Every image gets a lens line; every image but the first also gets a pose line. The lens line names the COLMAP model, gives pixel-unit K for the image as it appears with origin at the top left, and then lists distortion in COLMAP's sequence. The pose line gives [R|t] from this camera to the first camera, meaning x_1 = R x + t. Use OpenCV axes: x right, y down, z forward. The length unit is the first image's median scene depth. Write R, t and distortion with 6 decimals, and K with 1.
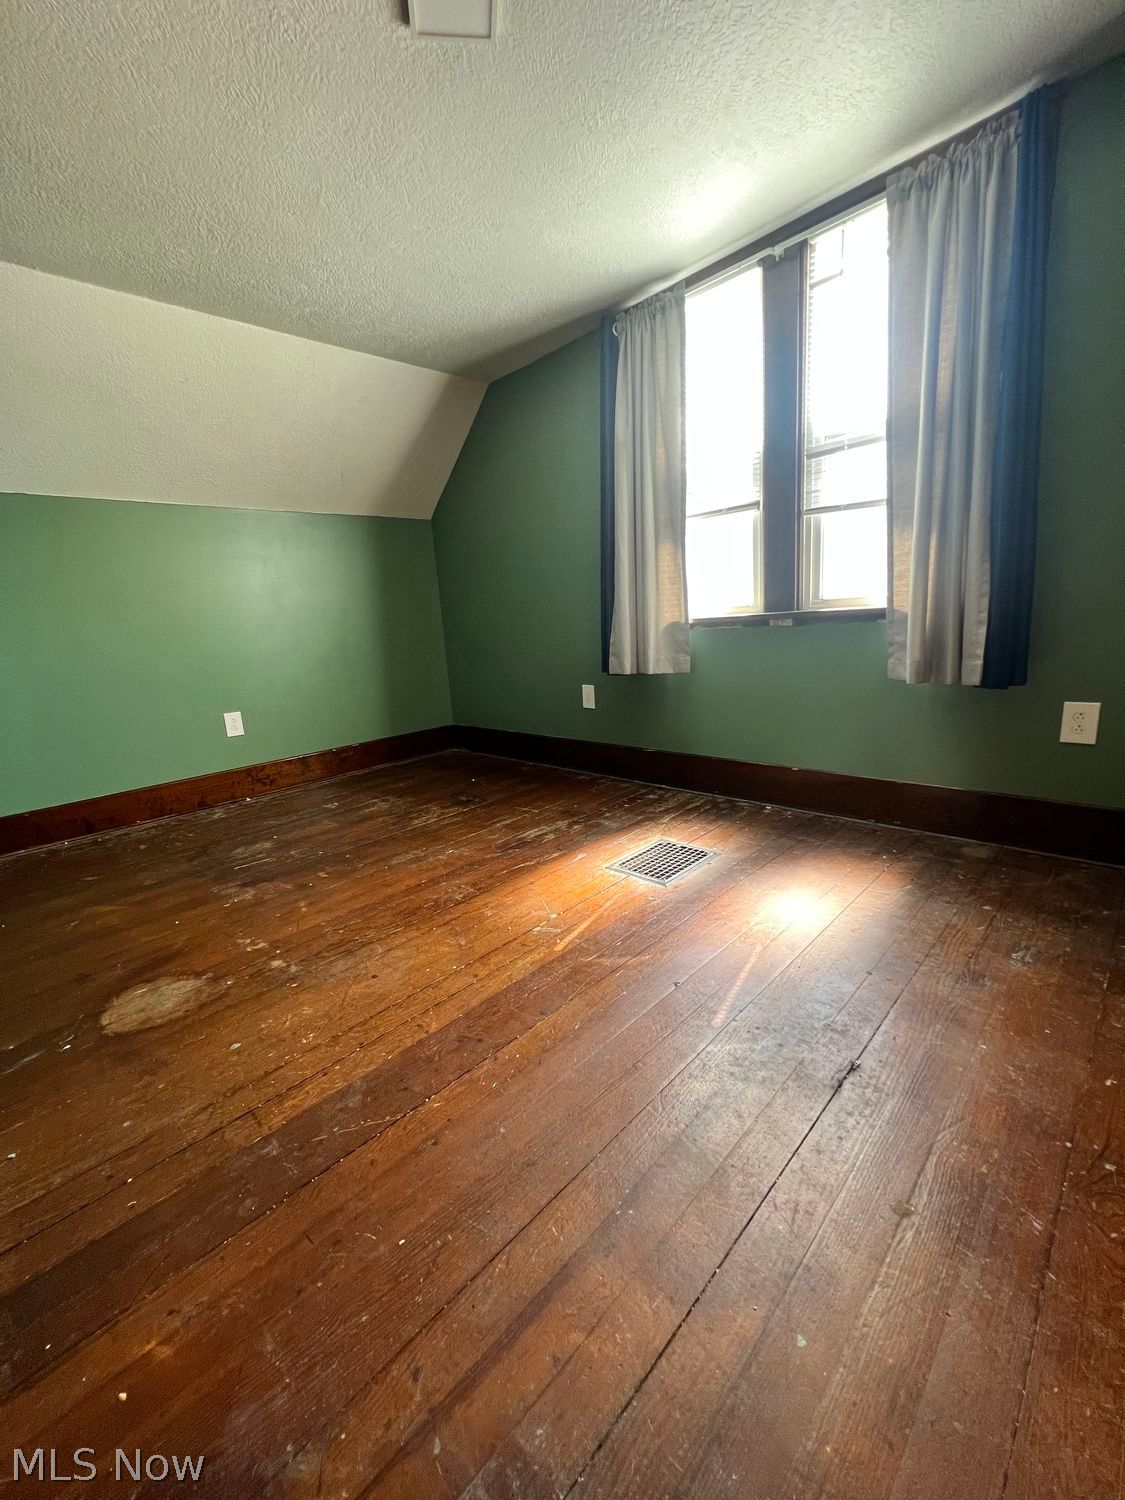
lens RADIAL K [[598.5, 0, 561.8], [0, 598.5, 752.7], [0, 0, 1]] dist [-0.002901, 0.000089]
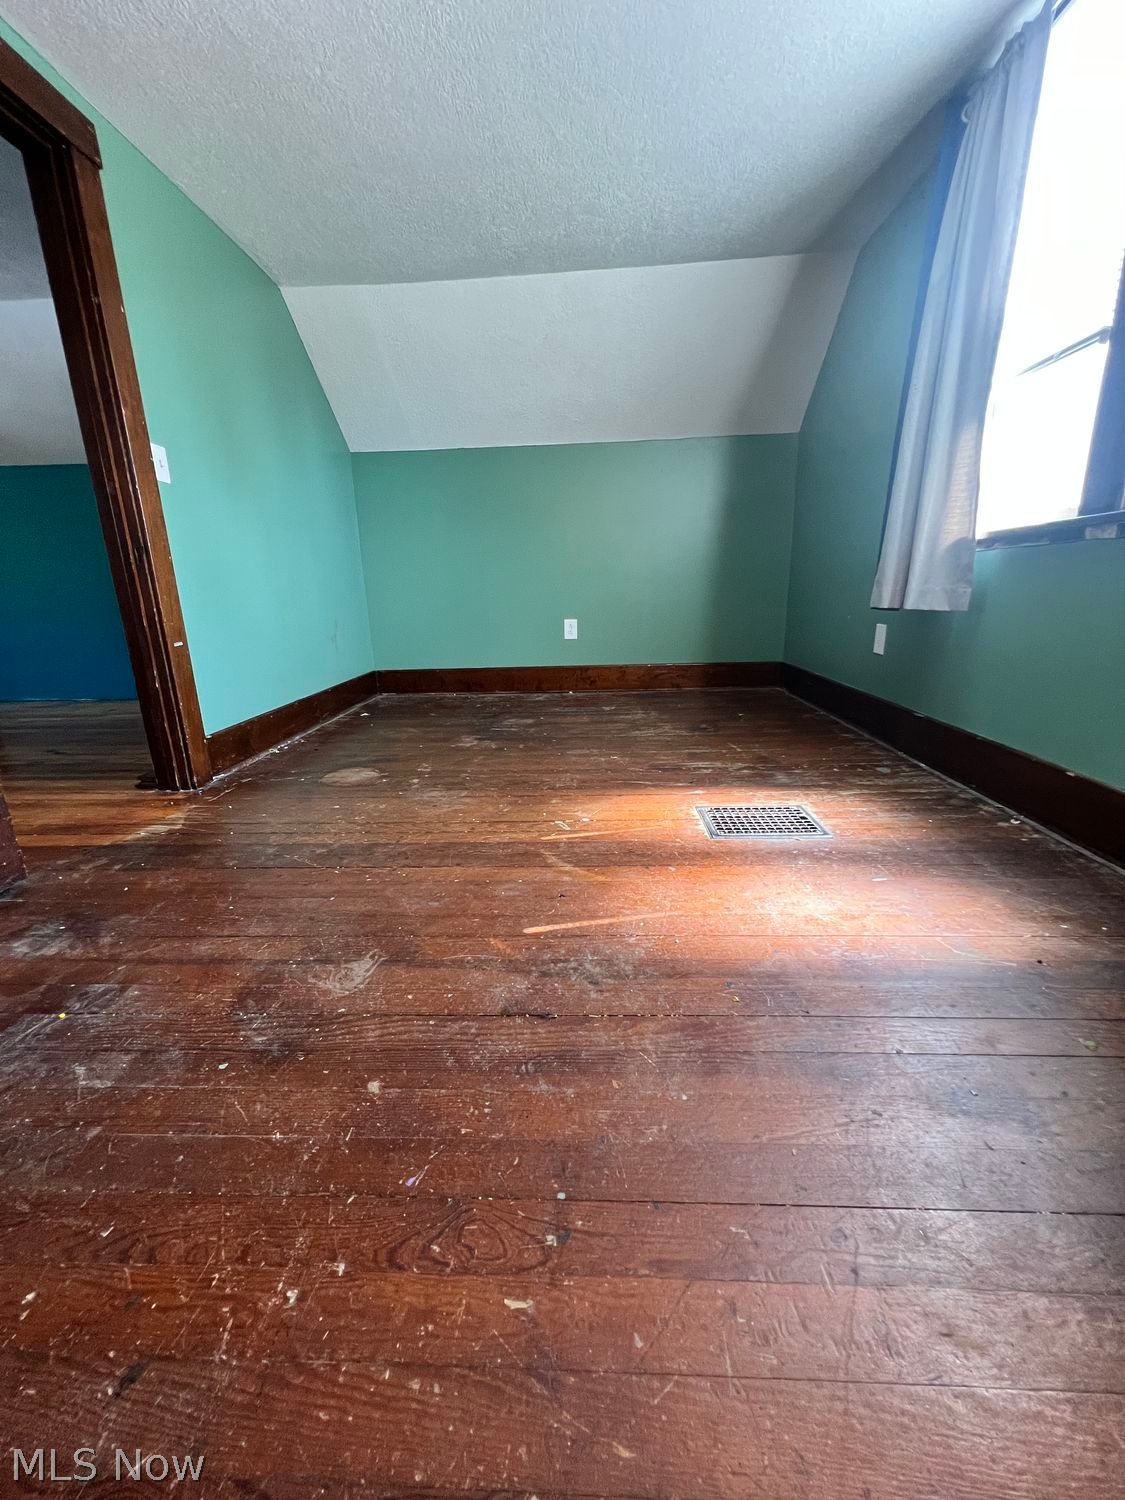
lens RADIAL K [[598.5, 0, 561.8], [0, 598.5, 752.7], [0, 0, 1]] dist [-0.002901, 0.000089]
pose [[0.672349, 0.243379, -0.699081, 0.460951], [-0.180872, 0.969793, 0.163669, -0.000060], [0.717797, 0.016402, 0.696059, 0.178299]]
